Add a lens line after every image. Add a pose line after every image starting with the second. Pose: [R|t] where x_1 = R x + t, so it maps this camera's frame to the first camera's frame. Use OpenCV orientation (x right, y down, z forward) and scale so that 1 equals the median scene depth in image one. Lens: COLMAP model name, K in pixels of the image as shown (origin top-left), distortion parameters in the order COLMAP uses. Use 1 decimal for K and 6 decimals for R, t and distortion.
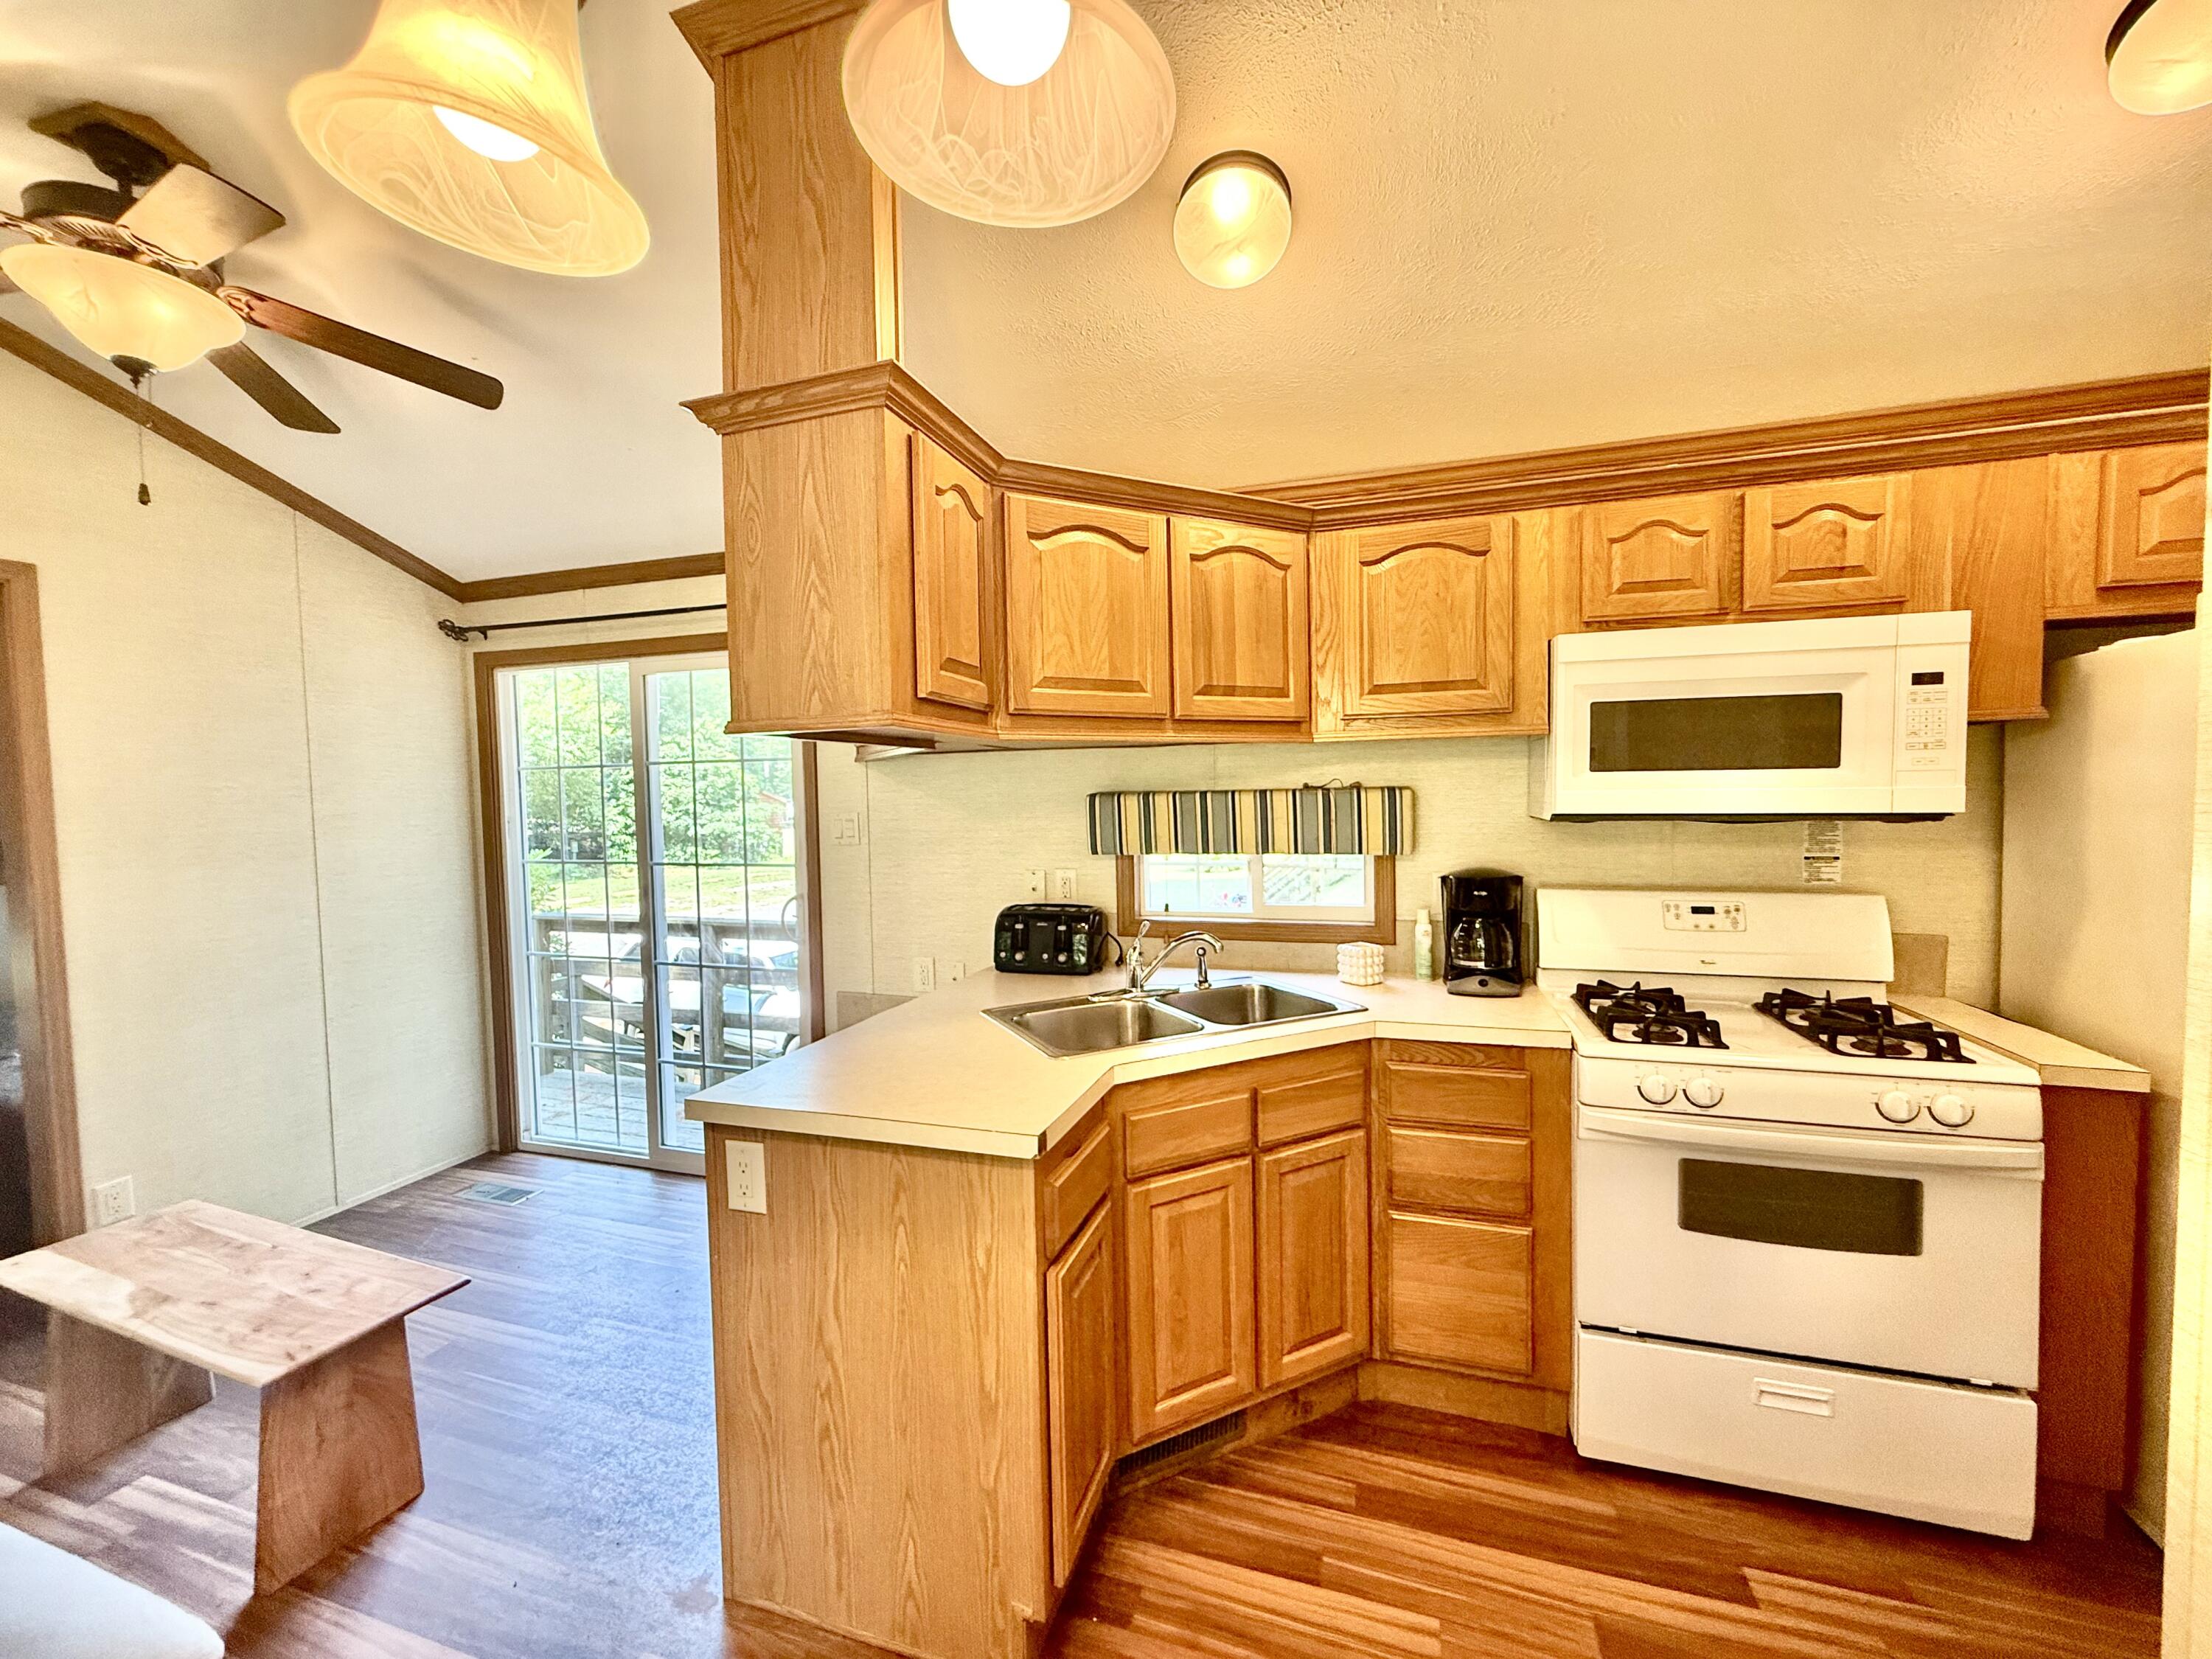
lens RADIAL K [[885.5, 0, 1101.8], [0, 885.5, 830.1], [0, 0, 1]] dist [-0.000459, 0.000398]
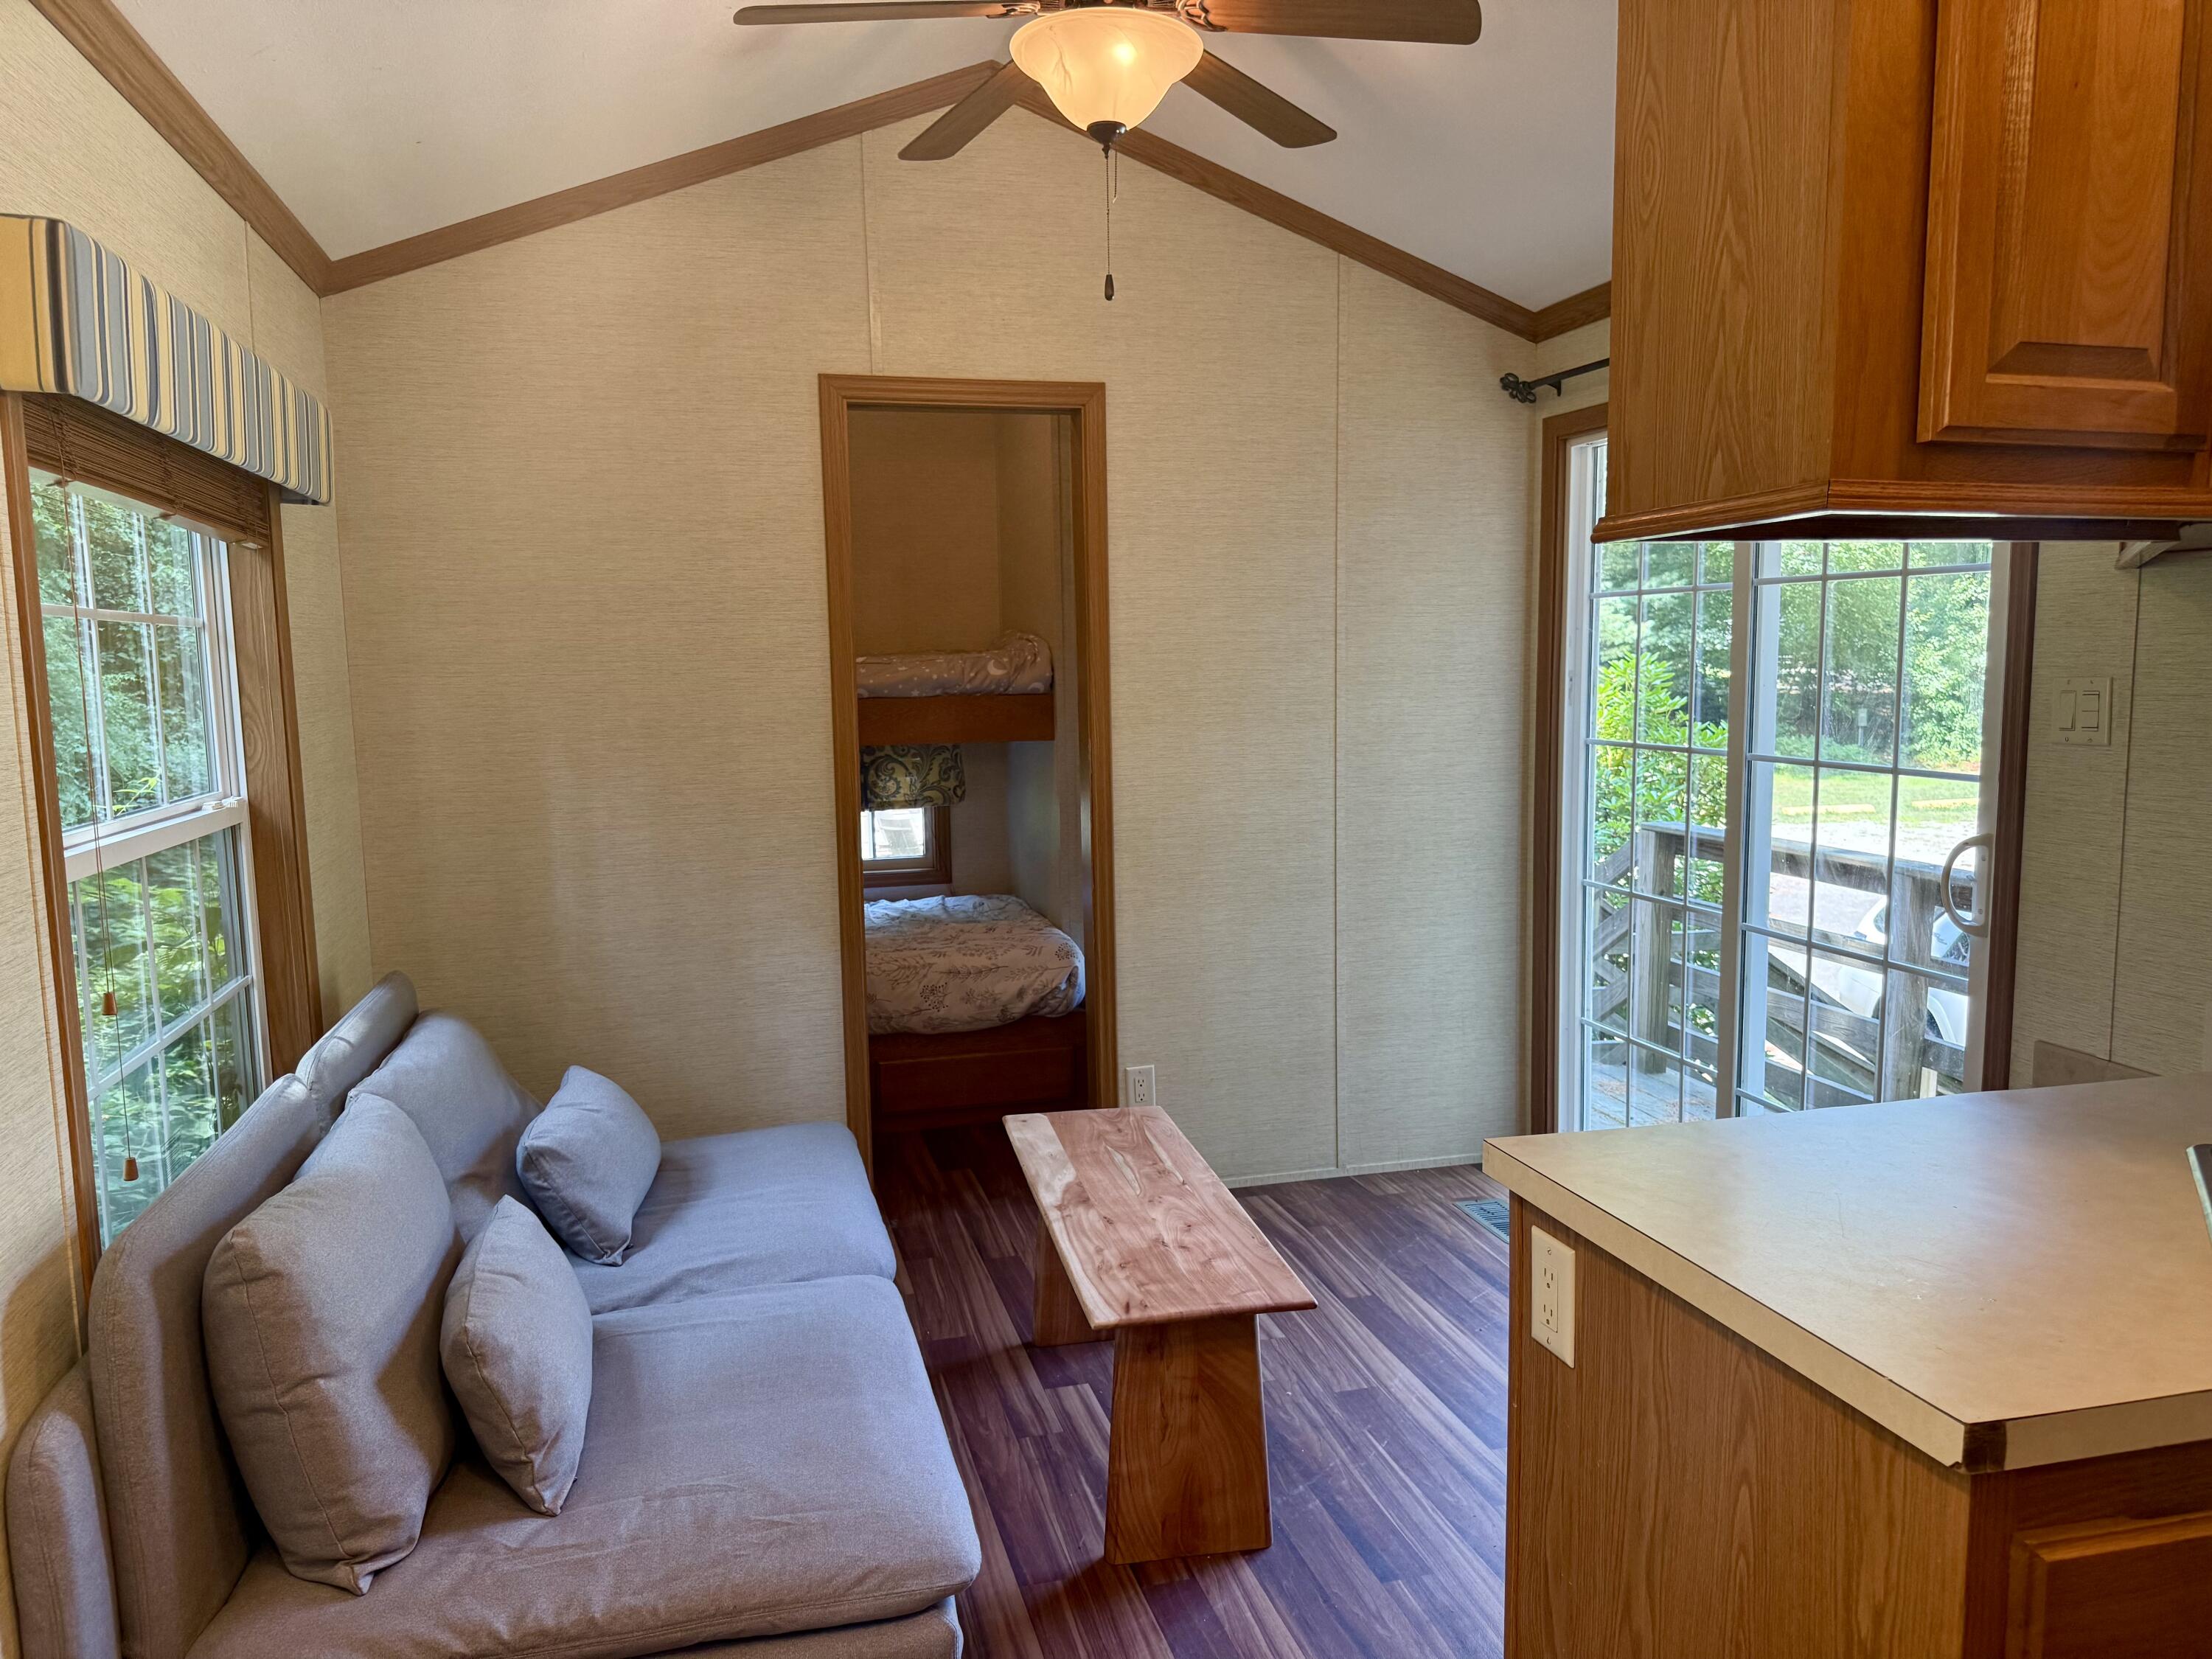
lens RADIAL K [[1555.2, 0, 1098.5], [0, 1555.2, 839.3], [0, 0, 1]] dist [0.088613, -0.120574]
pose [[0.540118, 0.110552, -0.834296, 0.224703], [-0.031270, 0.993286, 0.111375, -0.016753], [0.841008, -0.034067, 0.539949, 0.143613]]
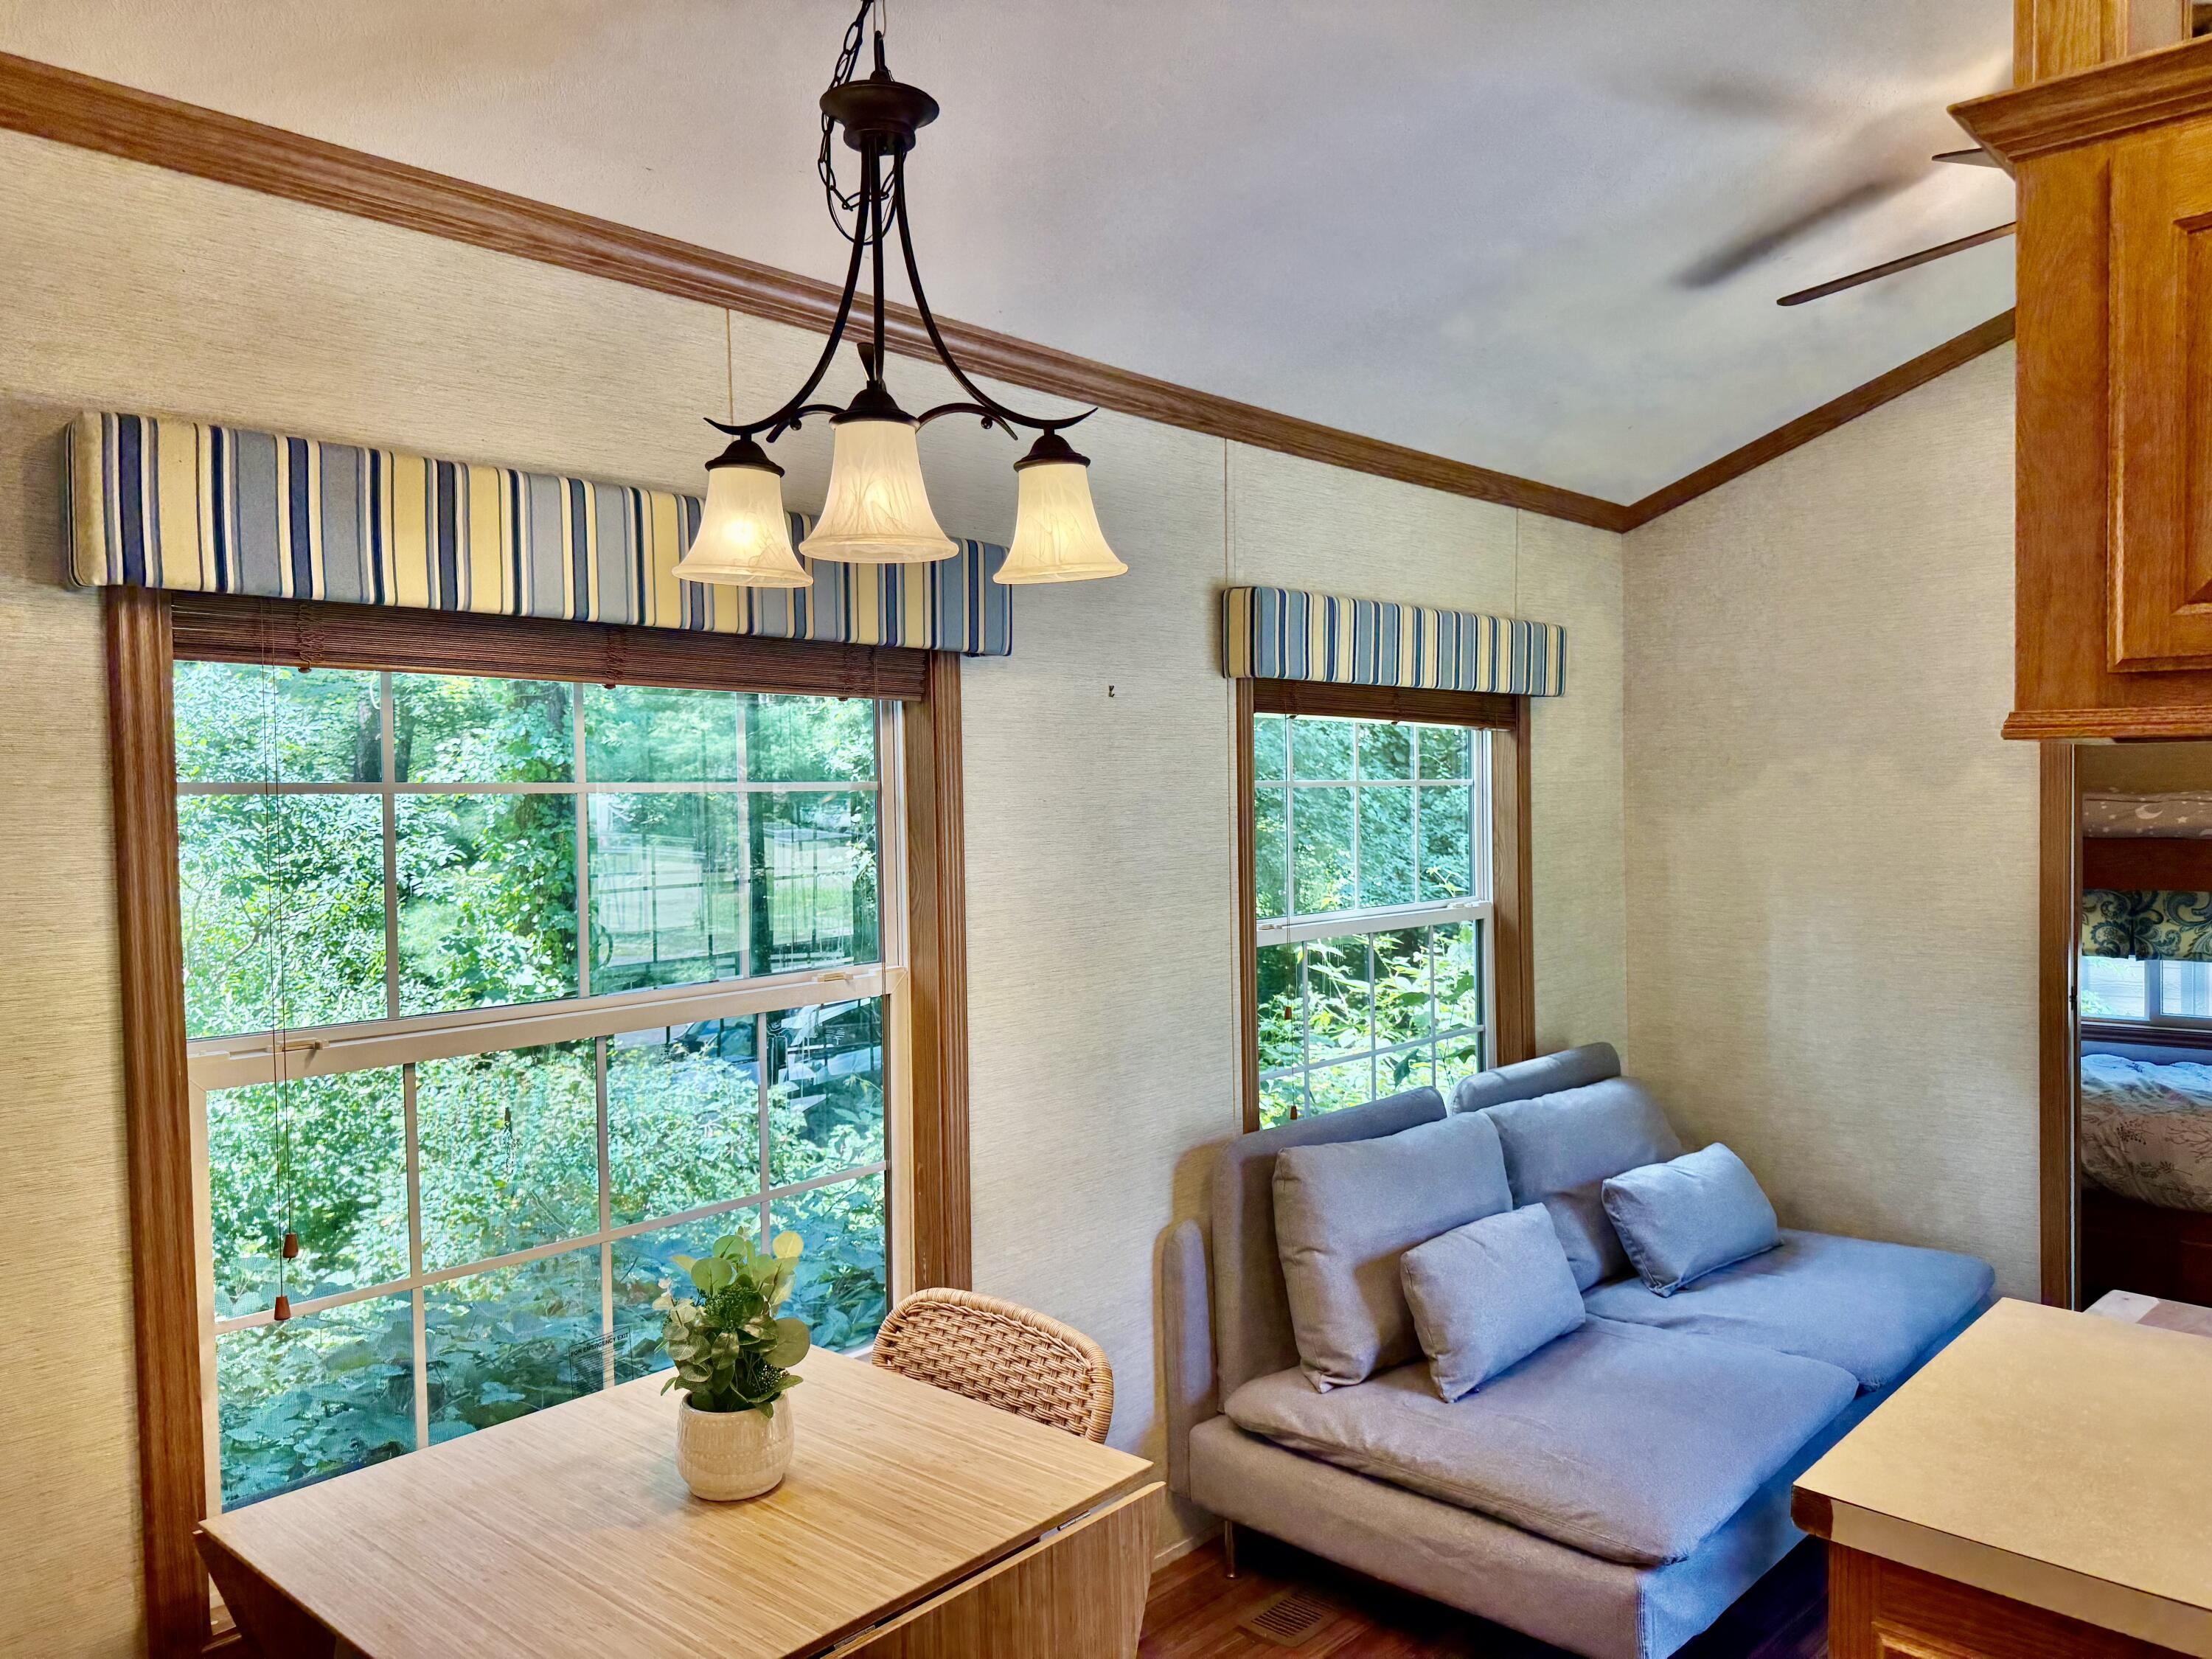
lens RADIAL K [[1545.2, 0, 1104.8], [0, 1545.2, 844.3], [0, 0, 1]] dist [0.125101, -0.211794]
pose [[-0.433971, 0.062502, -0.898756, 0.678727], [-0.017004, 0.996845, 0.077534, -0.097085], [0.900766, 0.048929, -0.431539, 0.708380]]
